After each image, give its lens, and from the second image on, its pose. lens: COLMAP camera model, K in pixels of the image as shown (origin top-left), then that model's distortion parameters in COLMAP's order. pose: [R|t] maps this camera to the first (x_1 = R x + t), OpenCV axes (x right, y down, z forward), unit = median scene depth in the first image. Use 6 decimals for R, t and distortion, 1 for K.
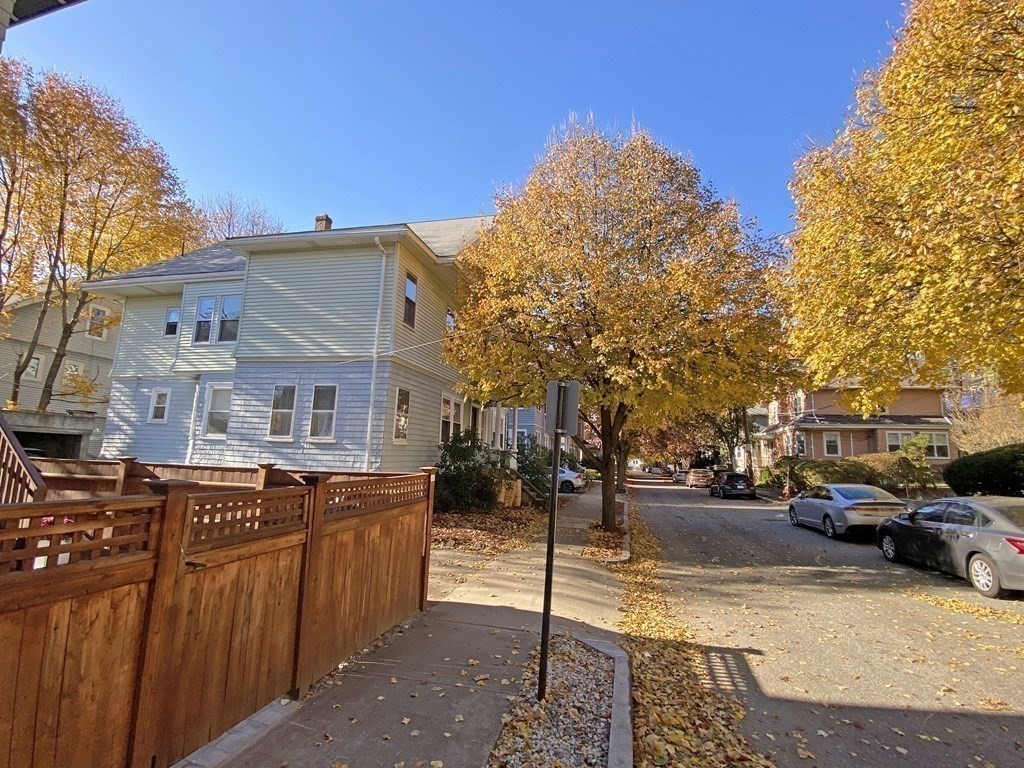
lens RADIAL K [[446.3, 0, 512.0], [0, 446.3, 384.0], [0, 0, 1]] dist [-0.056155, 0.000016]
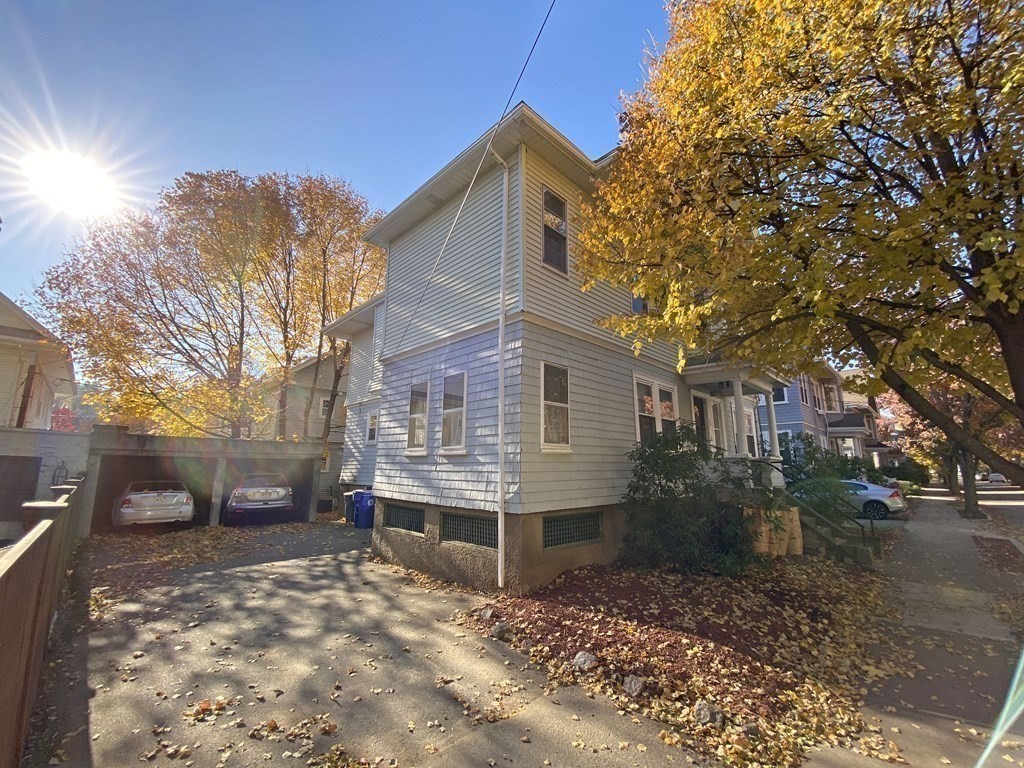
lens RADIAL K [[409.1, 0, 512.0], [0, 409.1, 384.0], [0, 0, 1]] dist [0.034308, -0.000104]
pose [[0.850783, -0.120305, -0.511561, 0.000800], [0.101281, 0.992731, -0.065022, 0.066040], [0.515665, 0.003508, 0.856783, 0.442483]]
